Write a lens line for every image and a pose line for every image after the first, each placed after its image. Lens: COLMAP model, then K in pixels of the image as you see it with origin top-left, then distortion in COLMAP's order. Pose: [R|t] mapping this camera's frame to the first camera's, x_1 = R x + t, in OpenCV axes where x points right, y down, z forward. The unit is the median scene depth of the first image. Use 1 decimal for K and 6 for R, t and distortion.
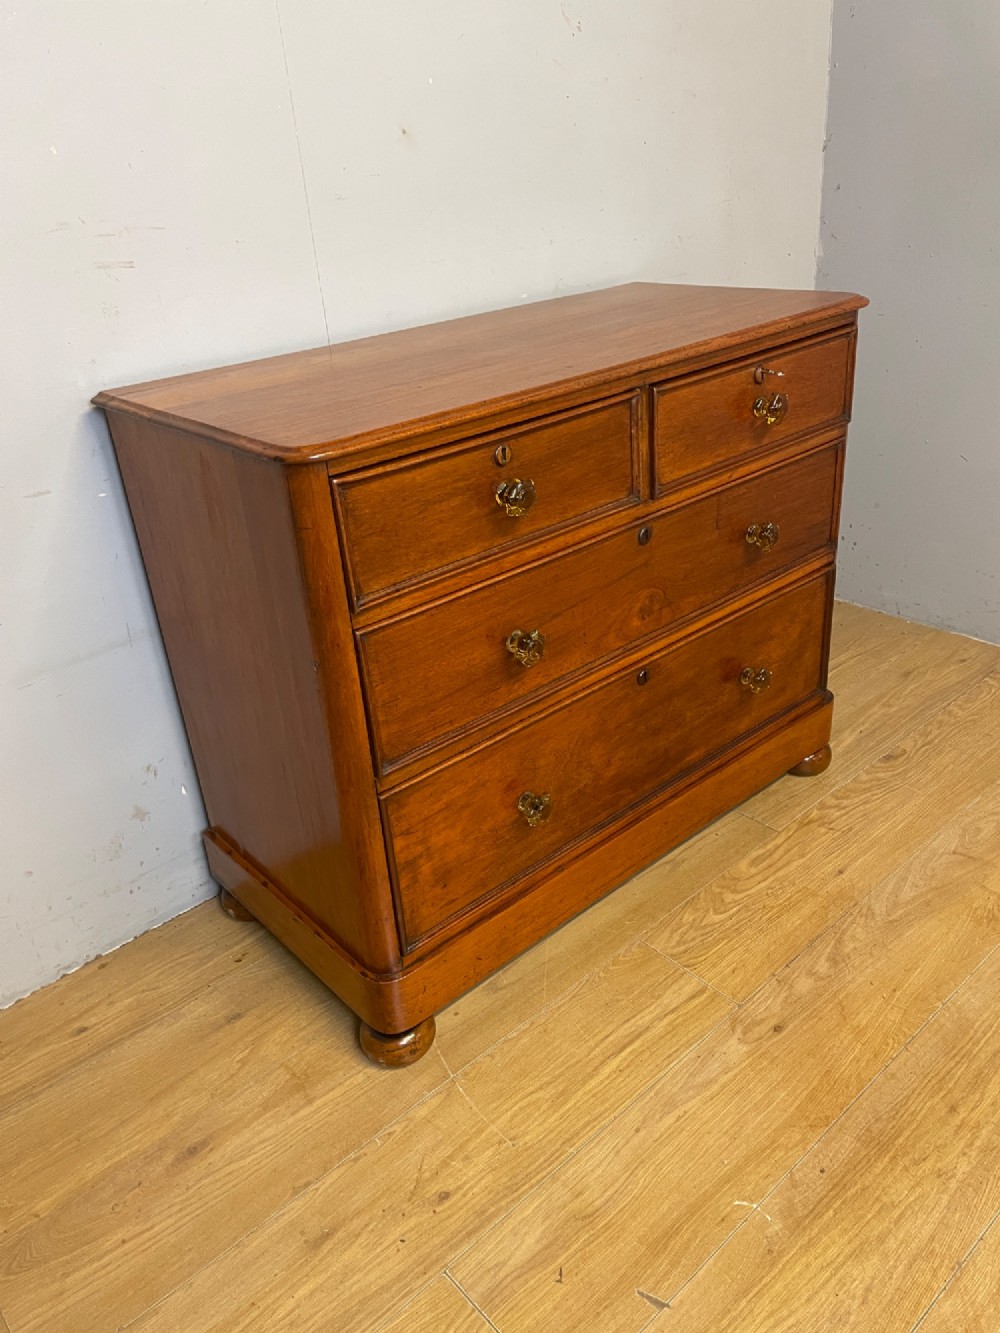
lens RADIAL K [[1011.8, 0, 508.9], [0, 1011.8, 662.7], [0, 0, 1]] dist [0.101312, -0.129704]
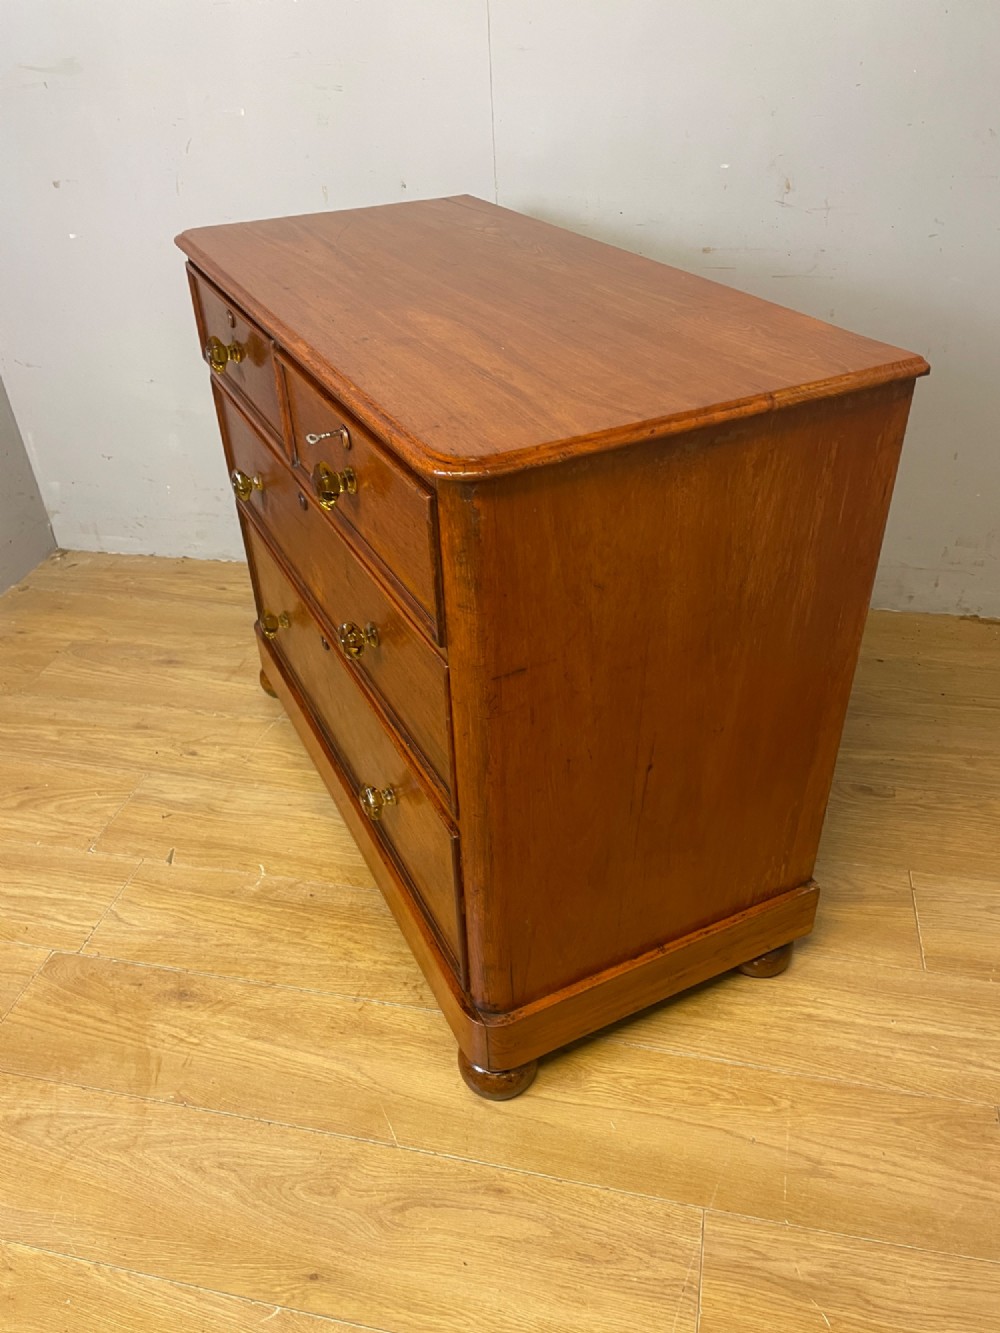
lens RADIAL K [[1018.0, 0, 494.2], [0, 1018.0, 662.8], [0, 0, 1]] dist [0.105751, -0.159911]
pose [[0.579930, 0.492610, -0.648857, 1.004107], [-0.371118, 0.868774, 0.327876, -0.245338], [0.725226, 0.050657, 0.686645, 0.226550]]
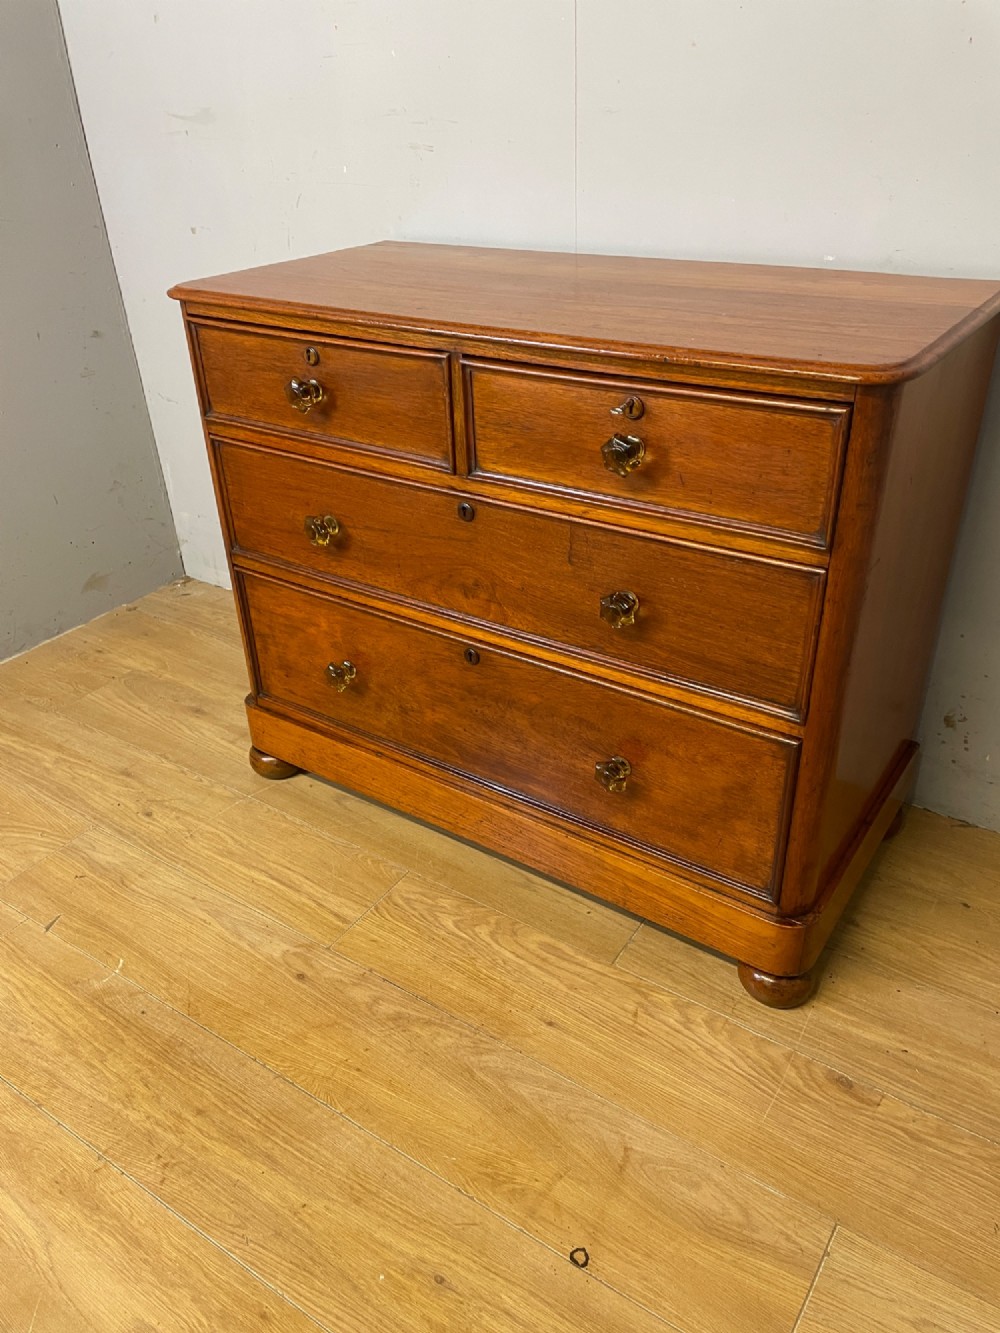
lens RADIAL K [[1011.8, 0, 508.9], [0, 1011.8, 662.7], [0, 0, 1]] dist [0.101312, -0.129704]
pose [[0.249129, 0.539114, -0.804544, 0.994900], [-0.430847, 0.805698, 0.406475, -0.419600], [0.867356, 0.245370, 0.432999, 0.667957]]
